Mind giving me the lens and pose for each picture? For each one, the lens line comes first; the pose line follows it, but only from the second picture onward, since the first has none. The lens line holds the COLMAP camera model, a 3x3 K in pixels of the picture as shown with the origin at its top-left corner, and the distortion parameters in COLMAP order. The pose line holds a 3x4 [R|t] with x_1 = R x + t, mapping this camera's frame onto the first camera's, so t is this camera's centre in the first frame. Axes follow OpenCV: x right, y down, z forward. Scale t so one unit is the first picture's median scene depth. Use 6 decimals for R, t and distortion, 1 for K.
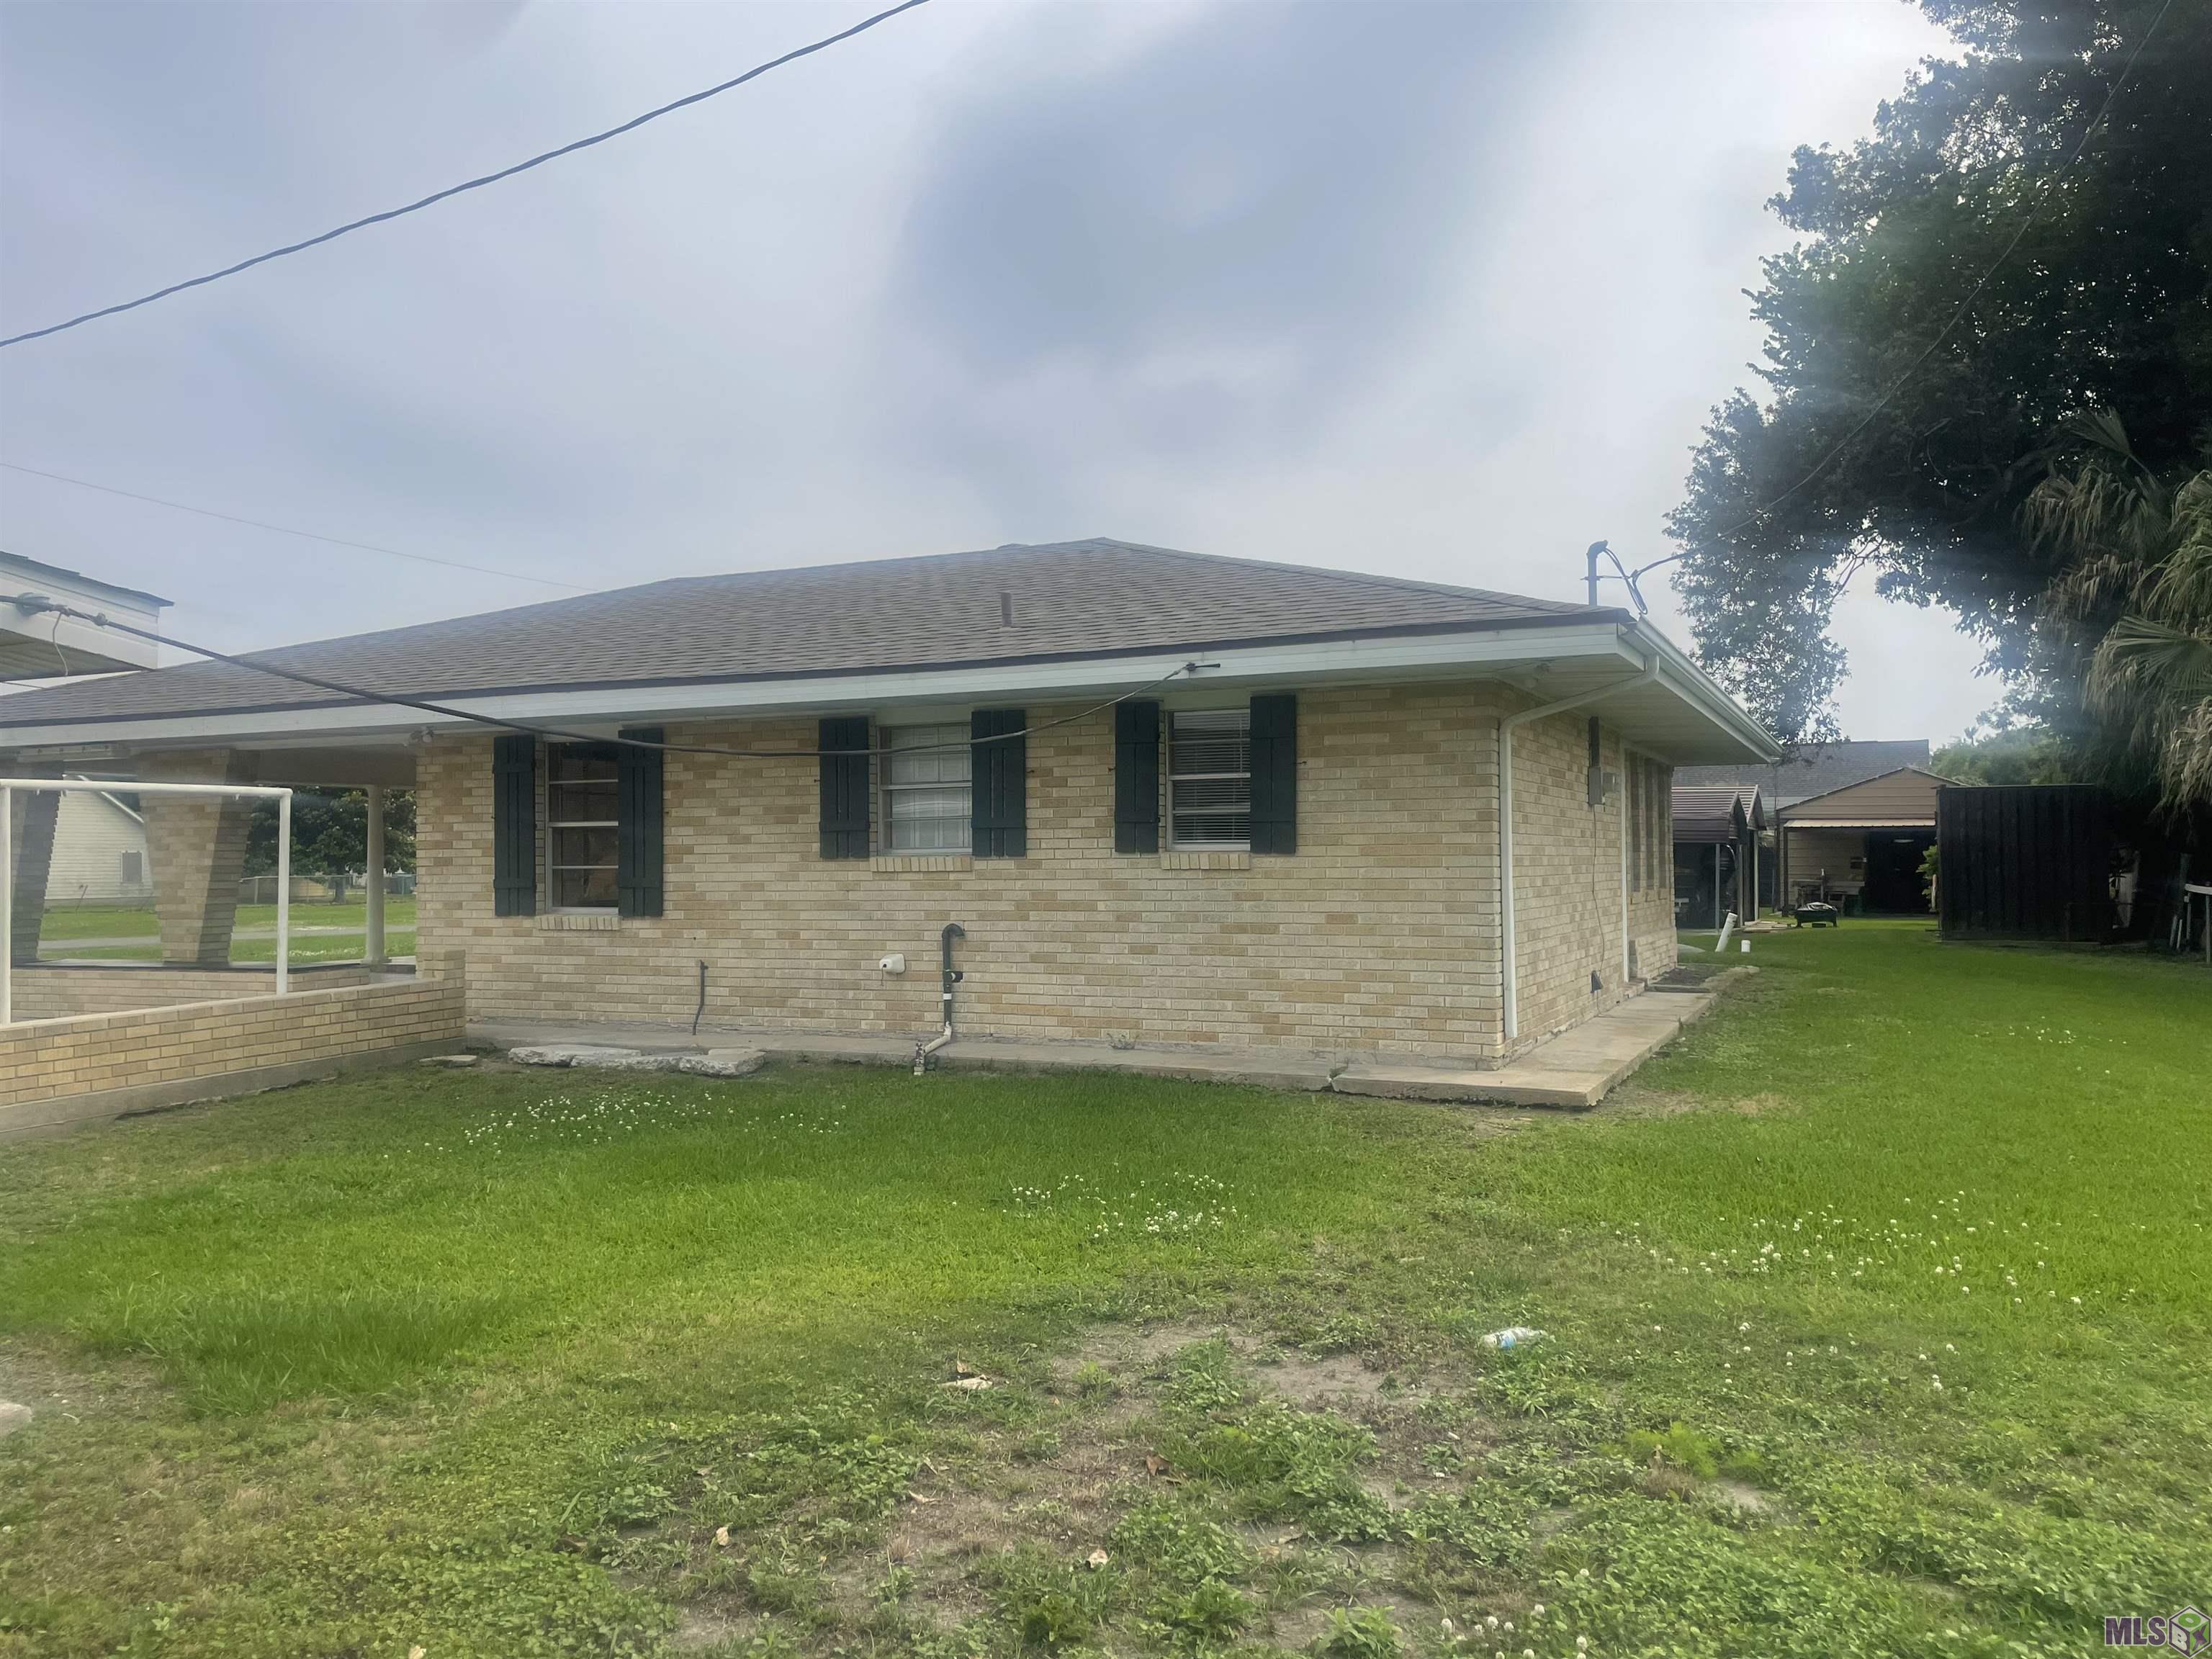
lens RADIAL K [[1664.3, 0, 1105.2], [0, 1664.3, 827.3], [0, 0, 1]] dist [0.013570, 0.005805]
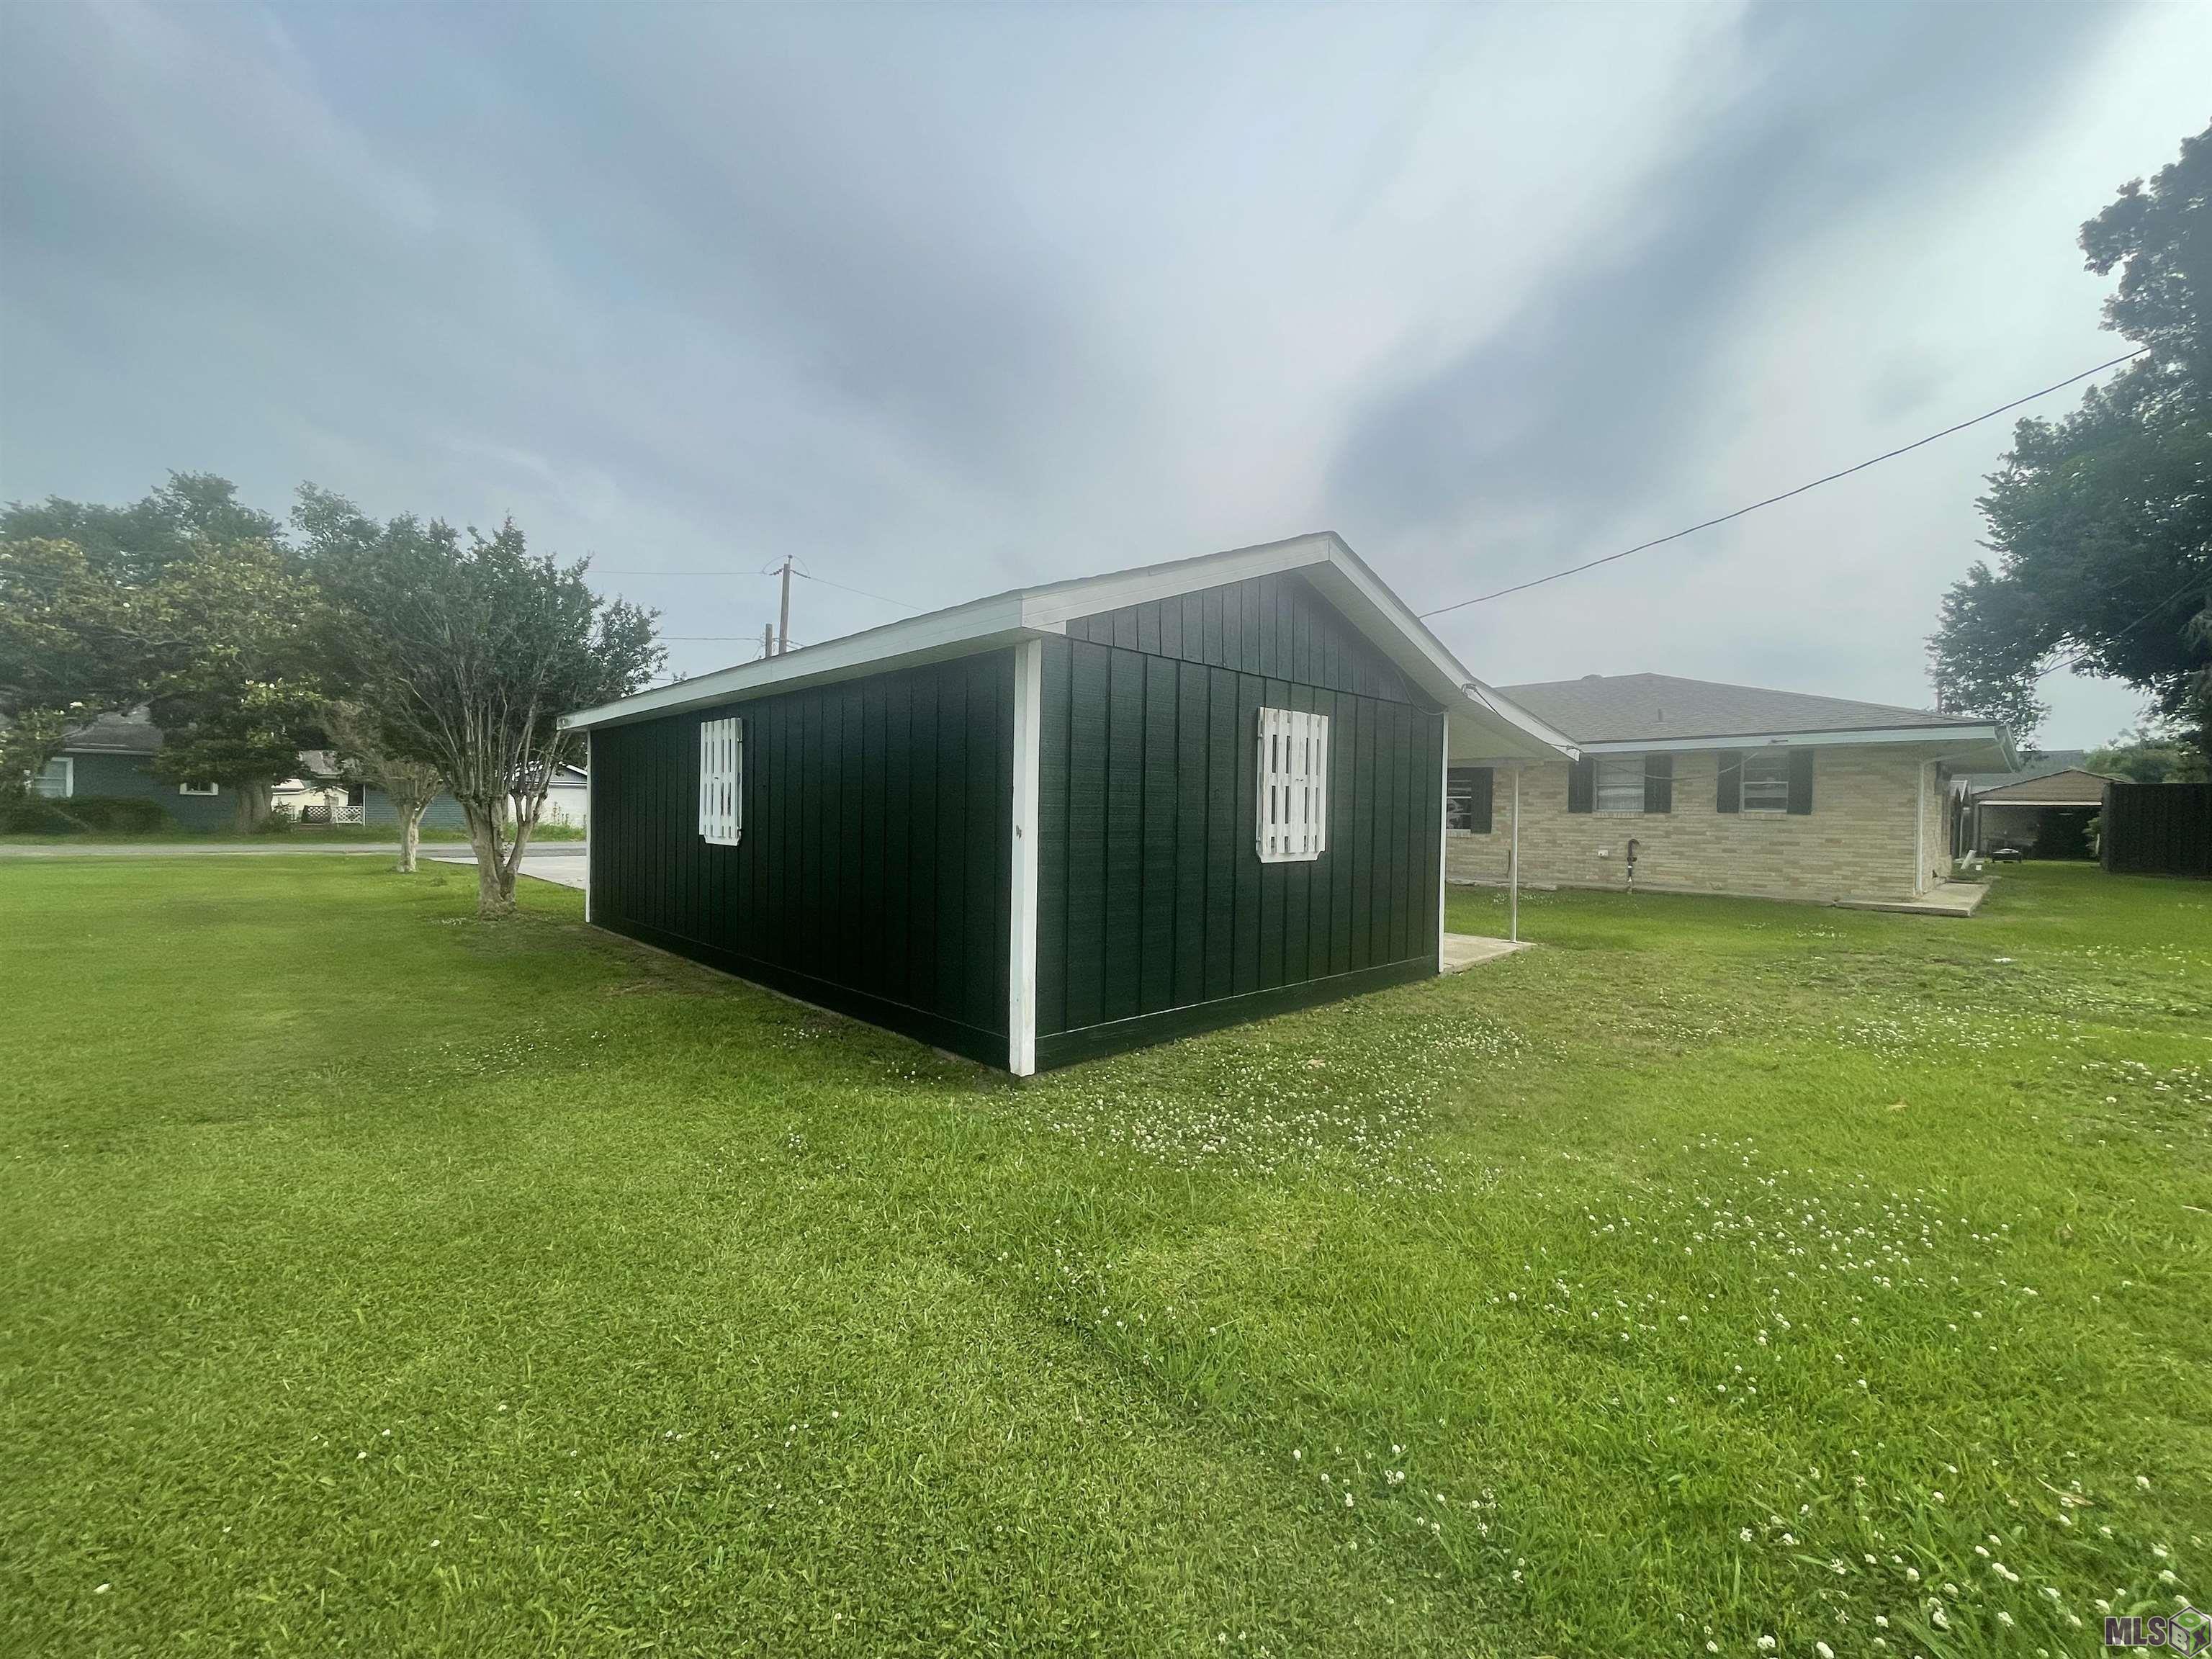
lens RADIAL K [[898.9, 0, 1098.5], [0, 898.9, 825.9], [0, 0, 1]] dist [0.000254, -0.000596]
pose [[0.935656, 0.025963, -0.351956, -0.365752], [-0.013638, 0.999205, 0.037453, -0.002780], [0.352649, -0.030243, 0.935267, -0.575408]]
